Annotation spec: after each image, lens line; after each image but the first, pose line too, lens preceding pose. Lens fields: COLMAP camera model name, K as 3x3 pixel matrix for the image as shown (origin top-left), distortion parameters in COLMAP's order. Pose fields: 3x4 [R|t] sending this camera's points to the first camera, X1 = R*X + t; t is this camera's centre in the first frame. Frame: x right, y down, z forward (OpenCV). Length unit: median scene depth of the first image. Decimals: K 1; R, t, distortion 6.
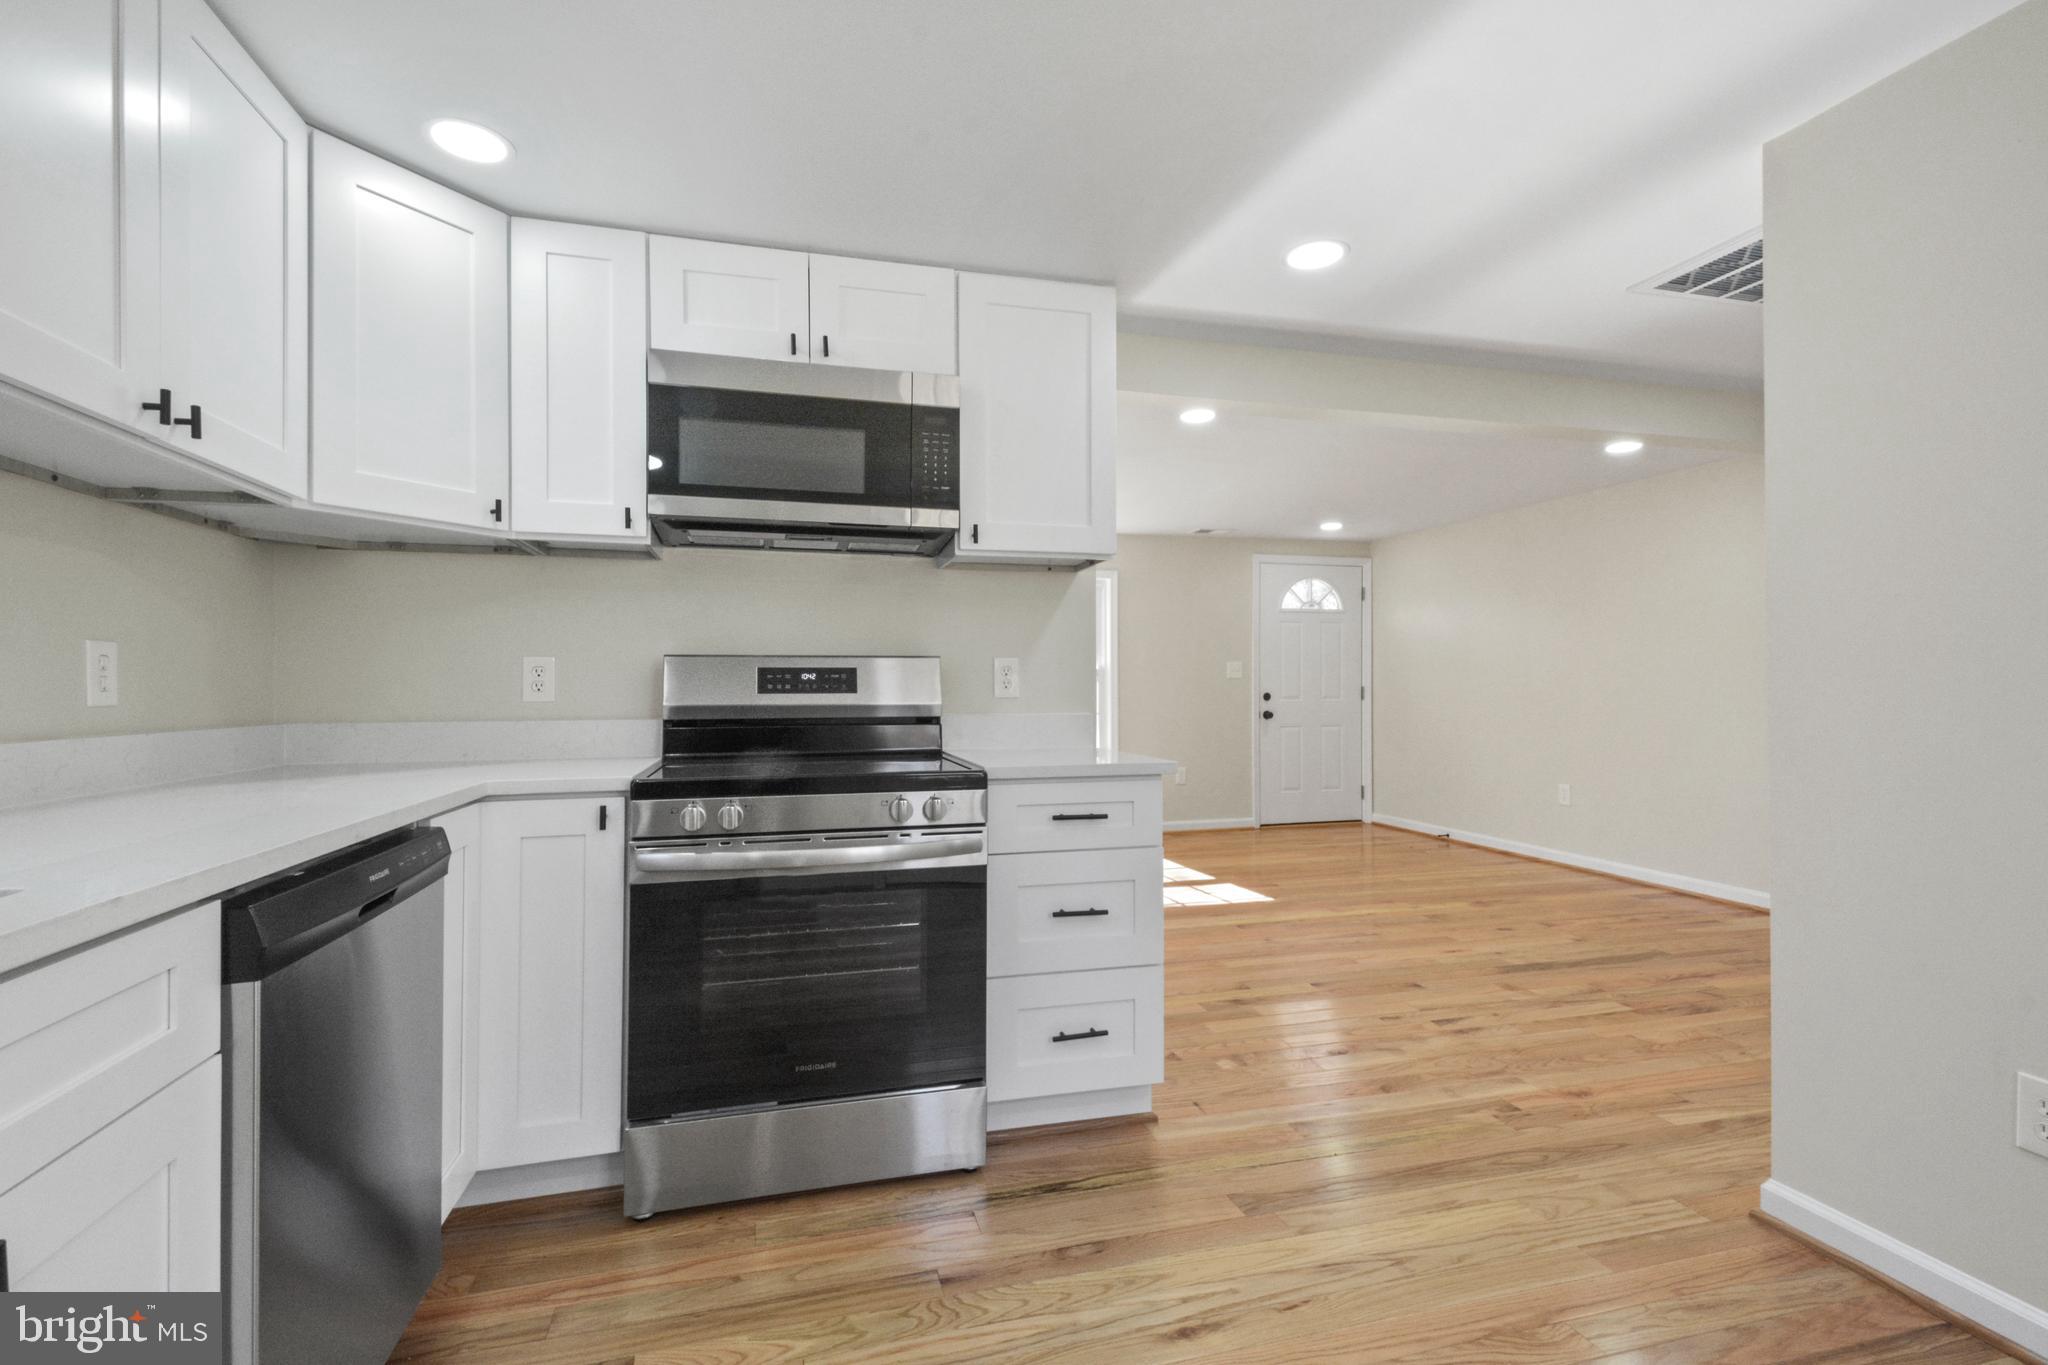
lens RADIAL K [[913.3, 0, 1005.0], [0, 913.3, 677.4], [0, 0, 1]] dist [0.023001, -0.000297]
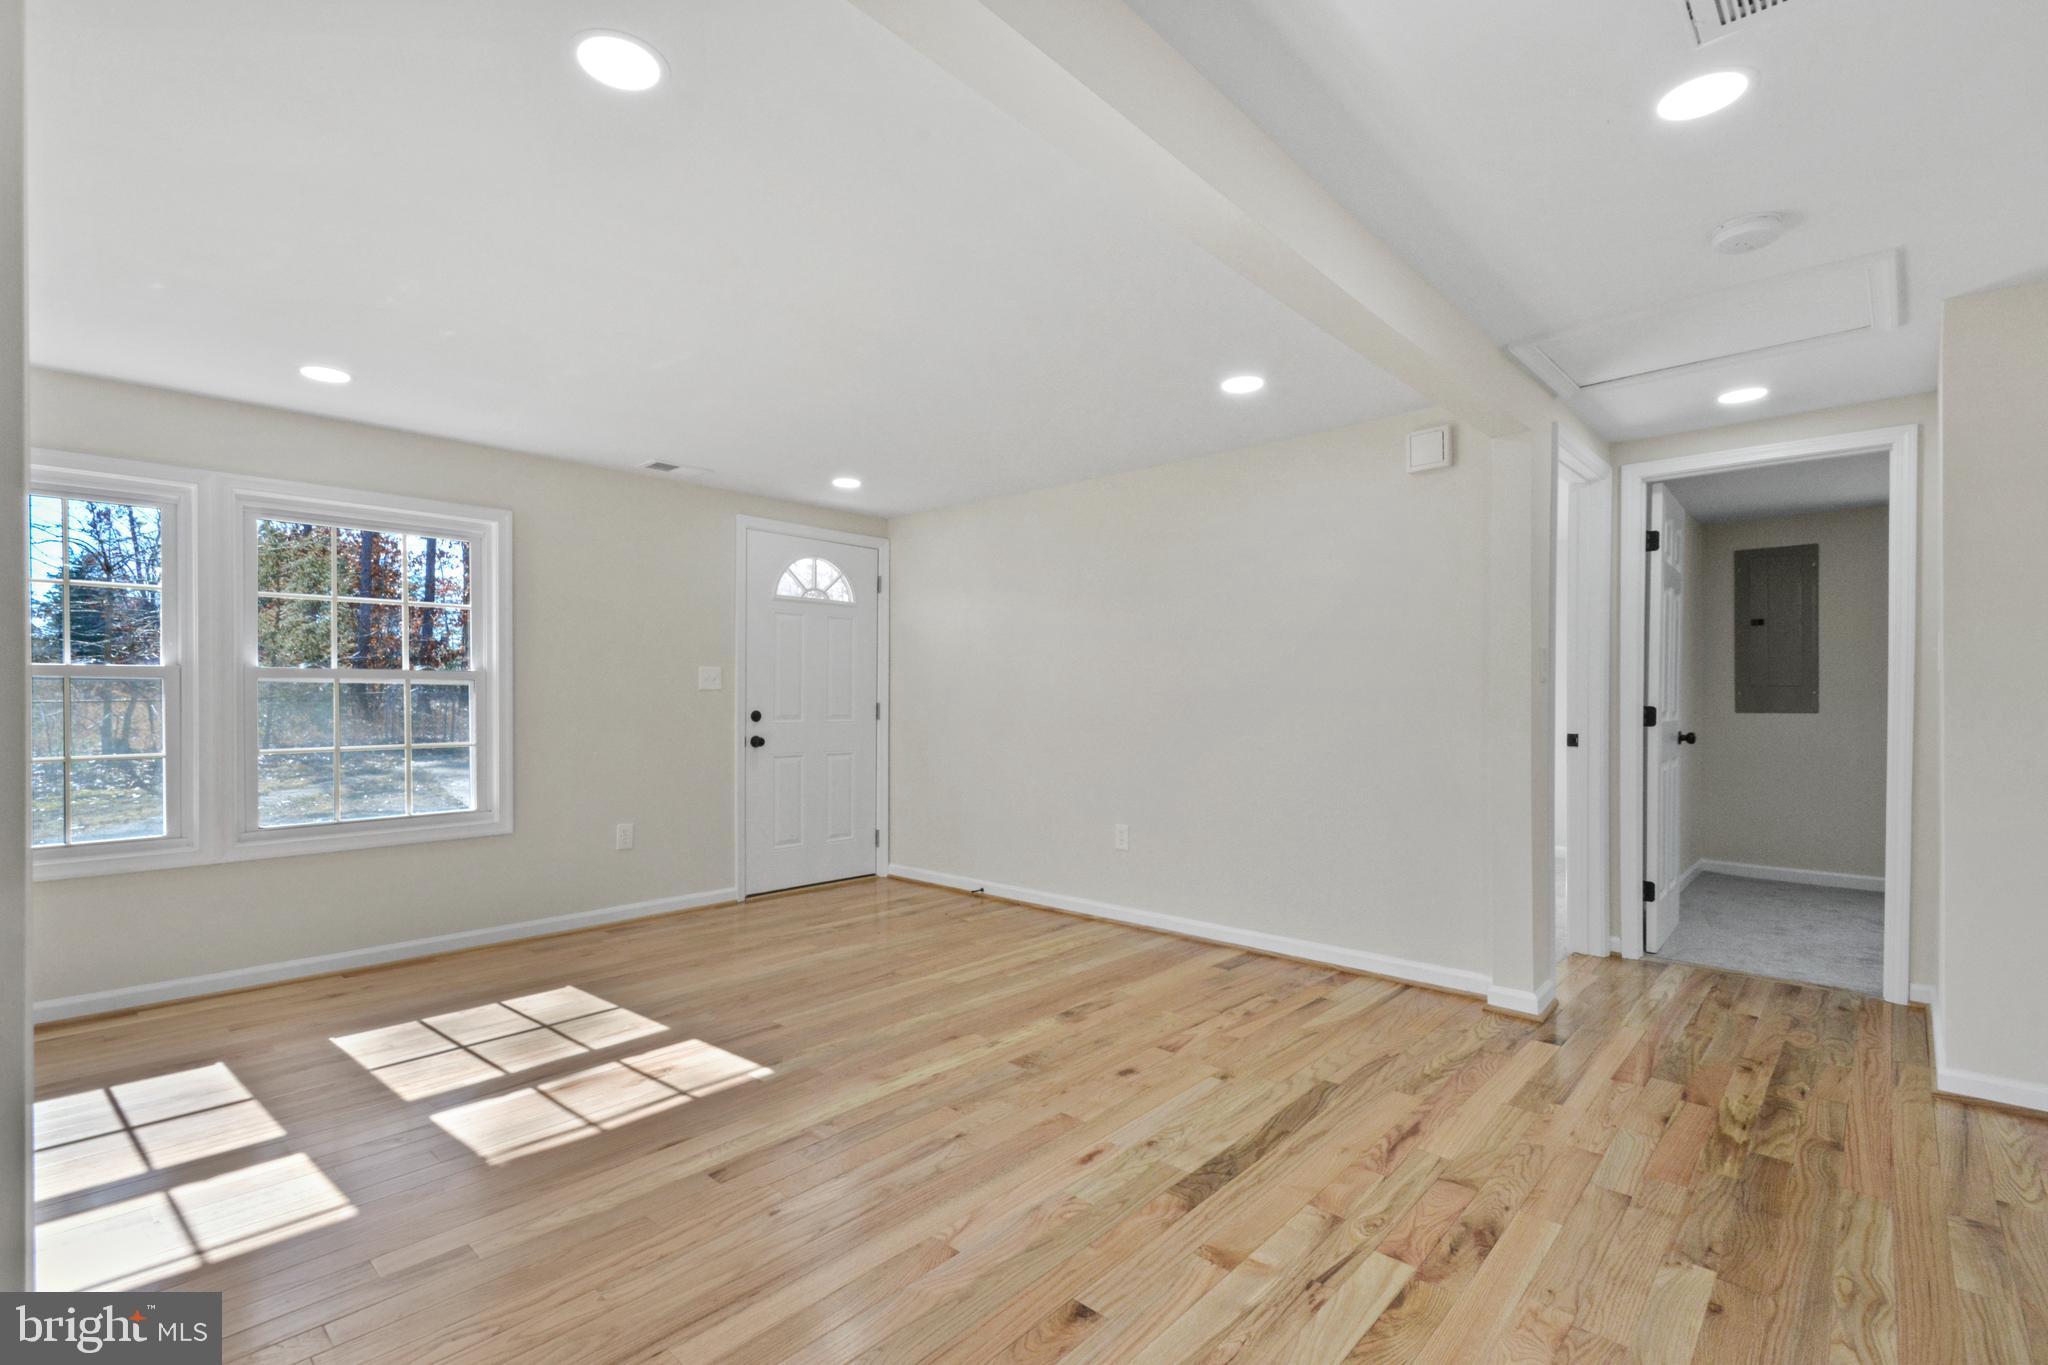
lens RADIAL K [[919.0, 0, 1015.6], [0, 919.0, 711.1], [0, 0, 1]] dist [0.052230, 0.000153]
pose [[0.844014, 0.000706, 0.536321, 0.196887], [-0.009986, 0.999846, 0.014398, 0.012676], [-0.536228, -0.017508, 0.843891, 0.791763]]
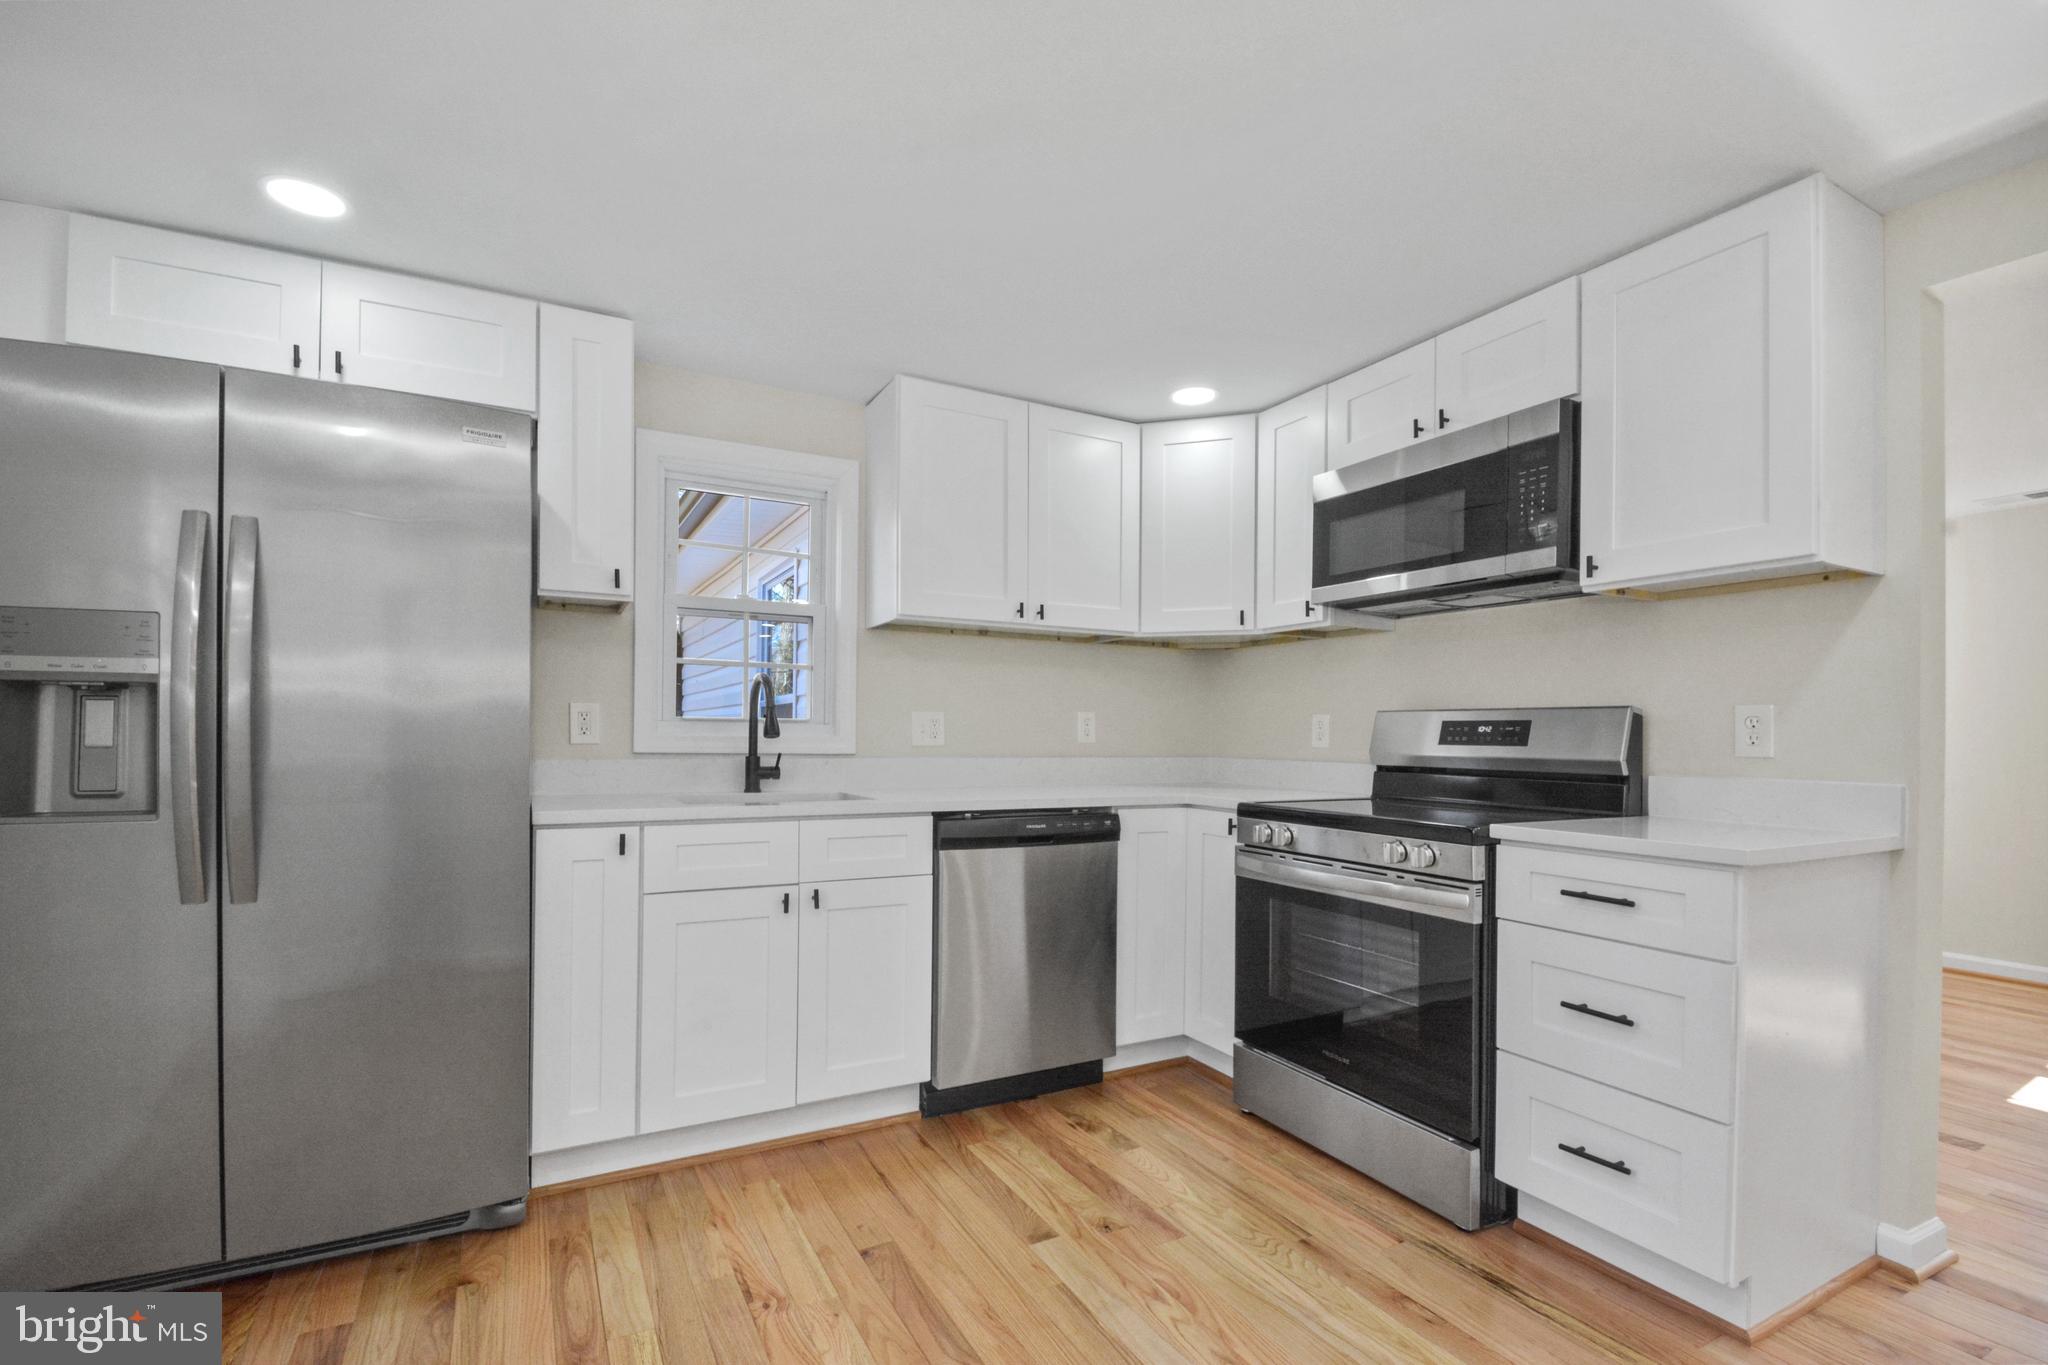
lens RADIAL K [[898.3, 0, 991.9], [0, 898.3, 729.0], [0, 0, 1]] dist [-0.000638, -0.000714]
pose [[0.217625, 0.000747, -0.976032, 0.645652], [-0.001320, 0.999999, 0.000471, -0.000965], [0.976032, 0.001186, 0.217626, 0.240039]]
